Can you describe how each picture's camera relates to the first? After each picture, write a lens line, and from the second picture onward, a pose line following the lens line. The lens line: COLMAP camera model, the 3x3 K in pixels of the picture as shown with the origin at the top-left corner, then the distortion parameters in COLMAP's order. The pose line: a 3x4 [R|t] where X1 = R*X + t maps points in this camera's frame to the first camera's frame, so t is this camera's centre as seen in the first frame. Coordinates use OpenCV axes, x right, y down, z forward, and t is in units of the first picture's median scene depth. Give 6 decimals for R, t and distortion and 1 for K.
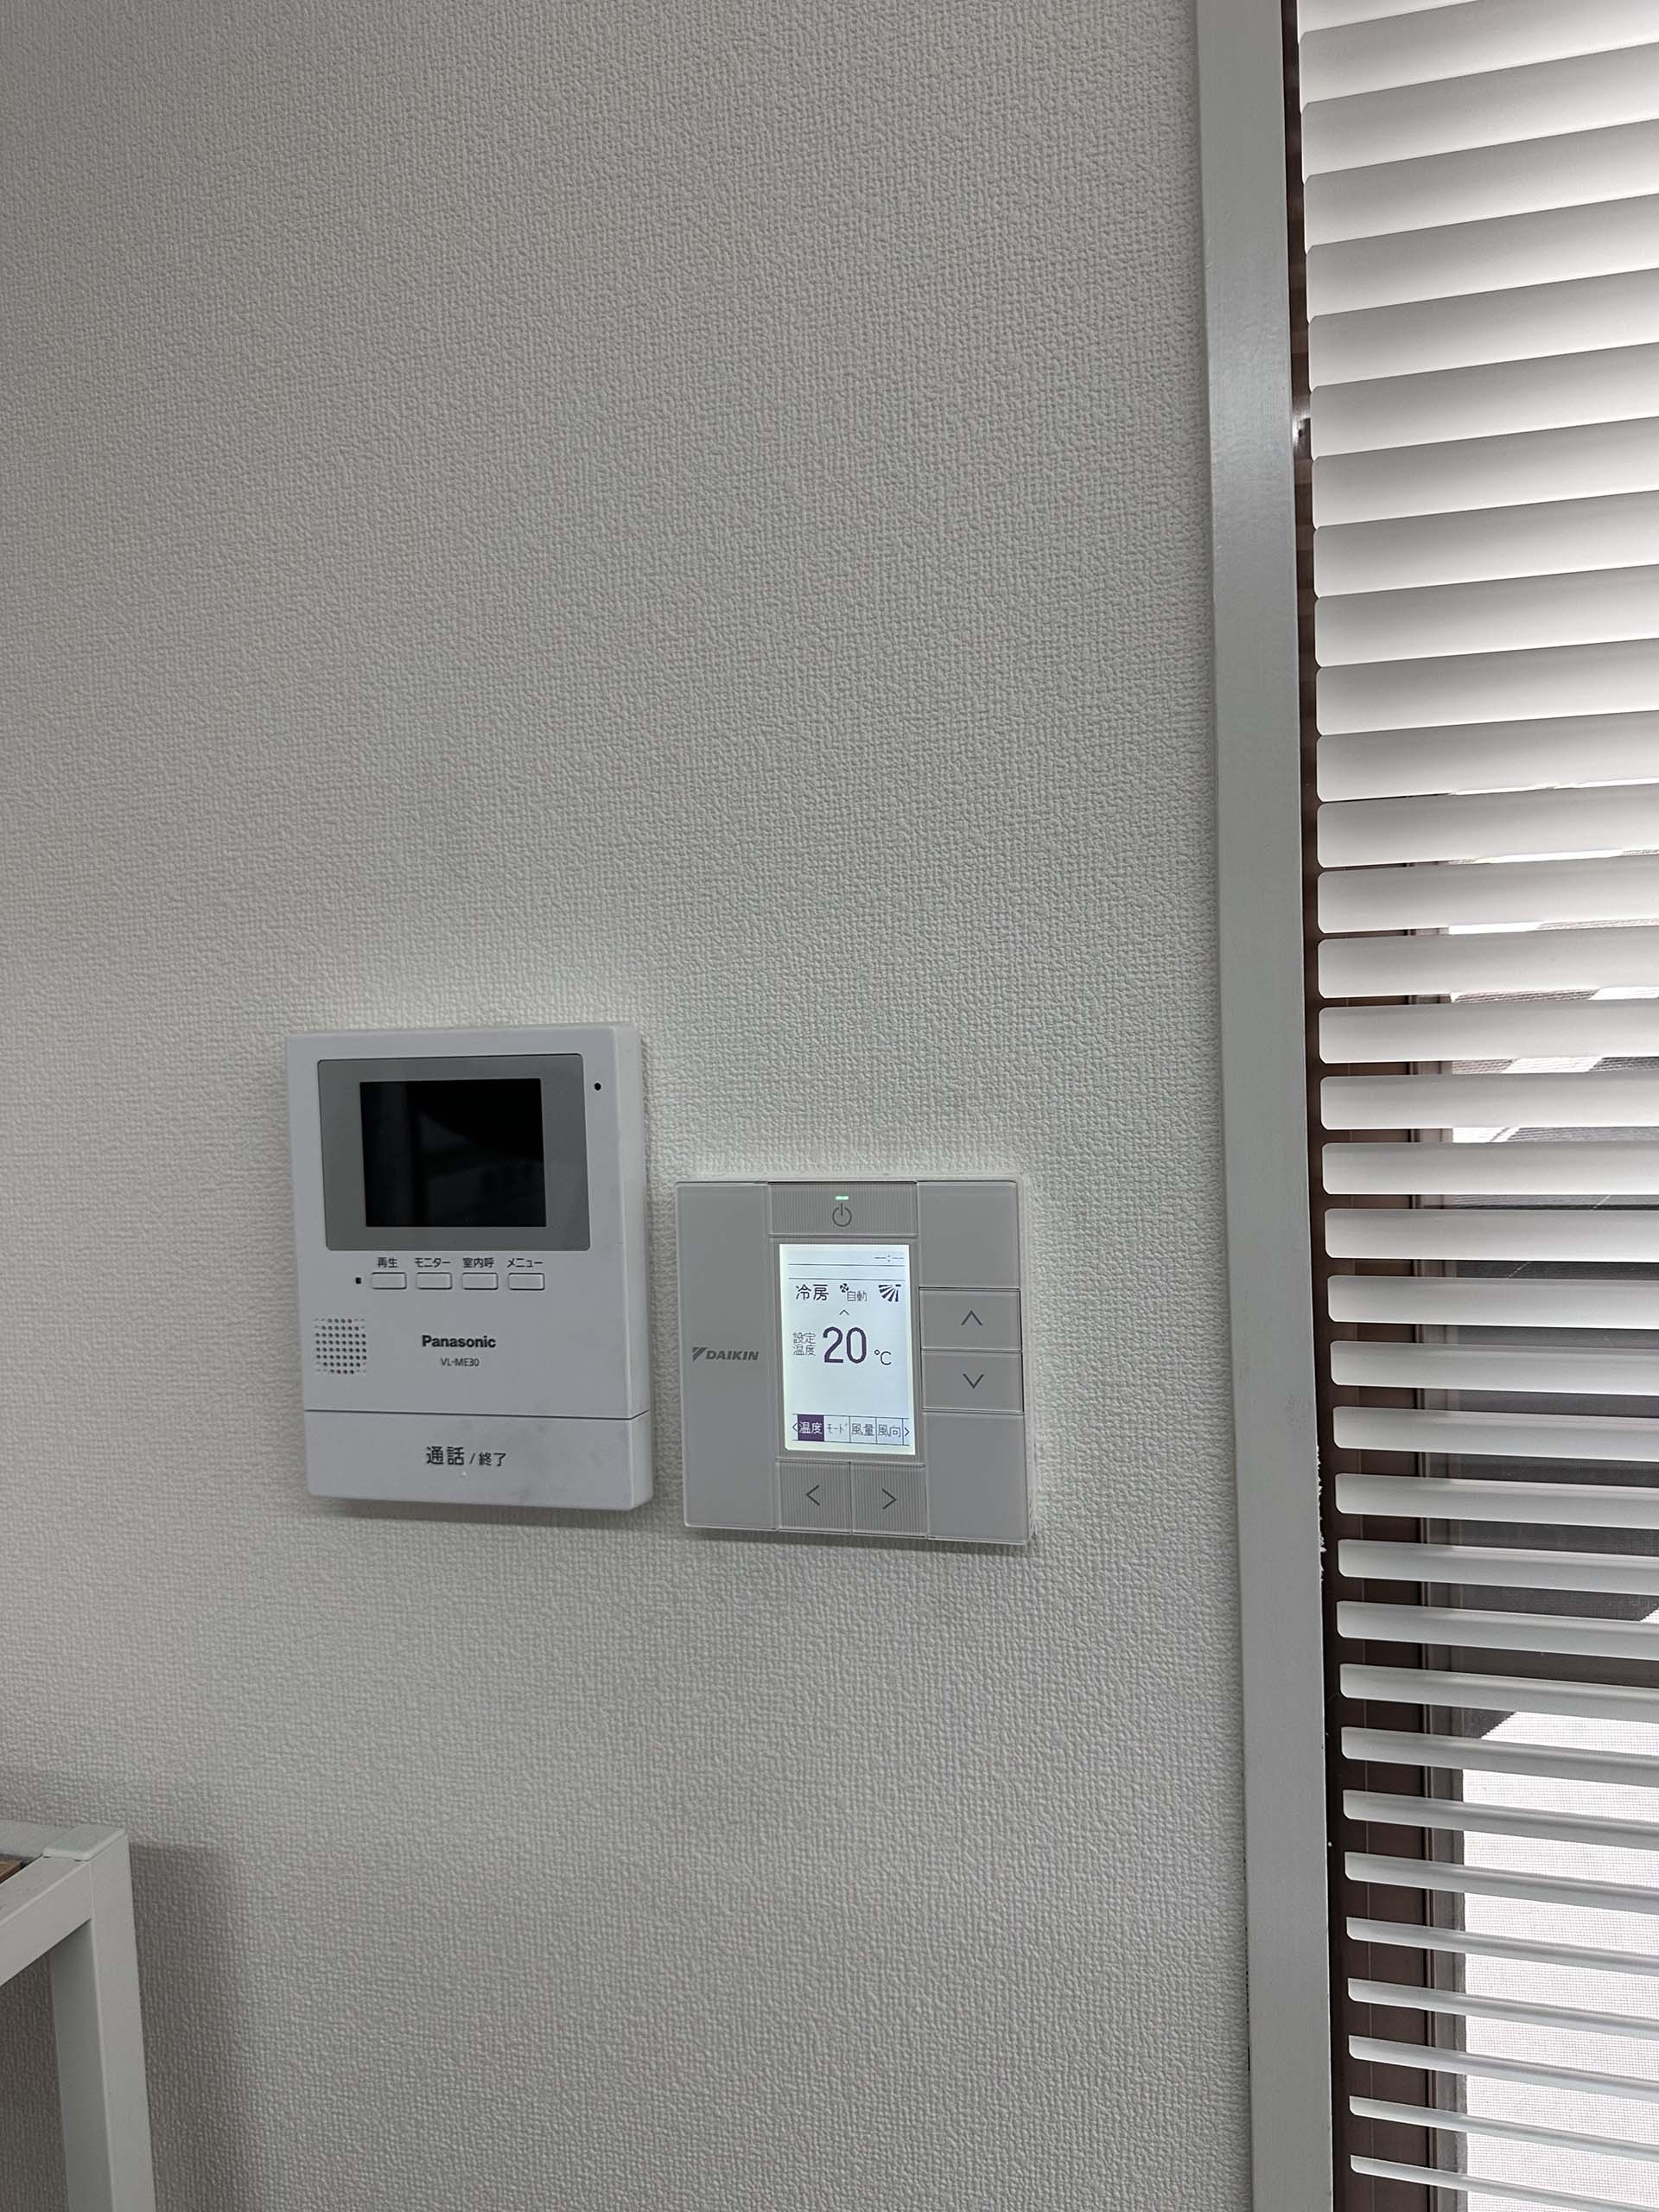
lens RADIAL K [[1580.5, 0, 828.7], [0, 1580.5, 1100.8], [0, 0, 1]] dist [0.009872, -0.050523]
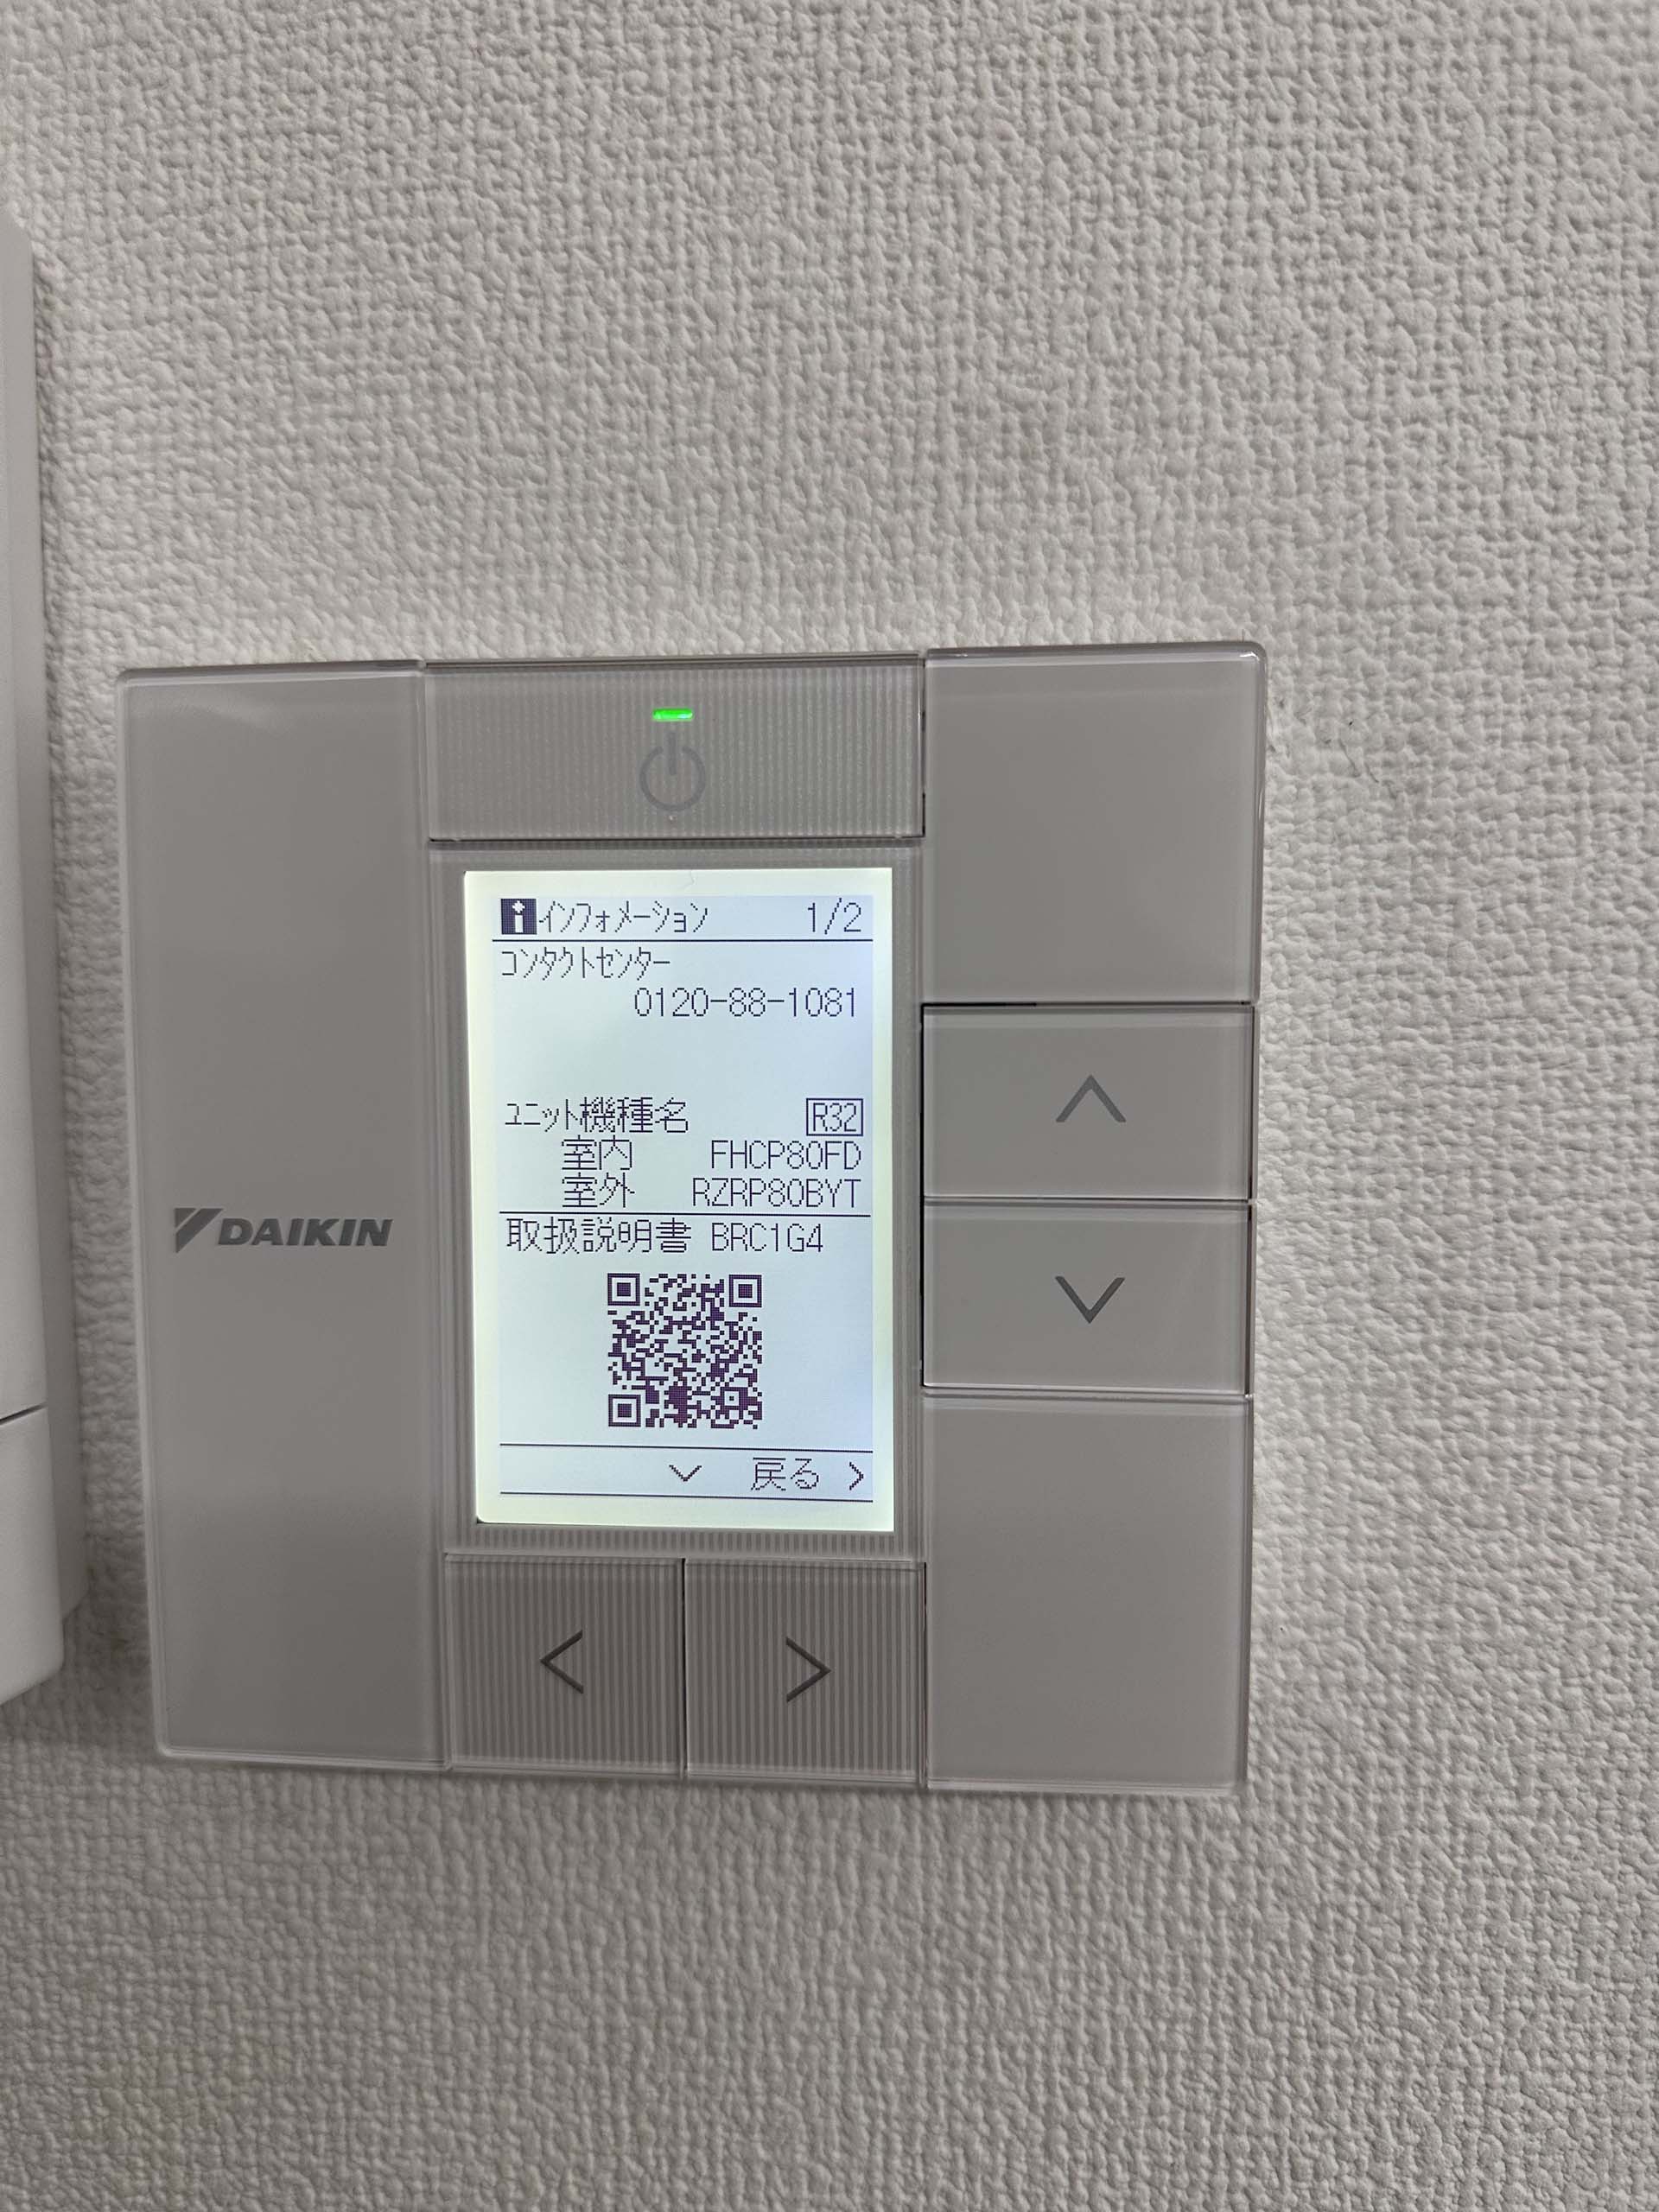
lens RADIAL K [[1580.5, 0, 841.0], [0, 1580.5, 1095.0], [0, 0, 1]] dist [0.009872, -0.050523]
pose [[0.979580, 0.008401, 0.200877, -0.020859], [-0.017520, 0.998893, 0.043662, 0.121425], [-0.200288, -0.046290, 0.978643, 0.691652]]
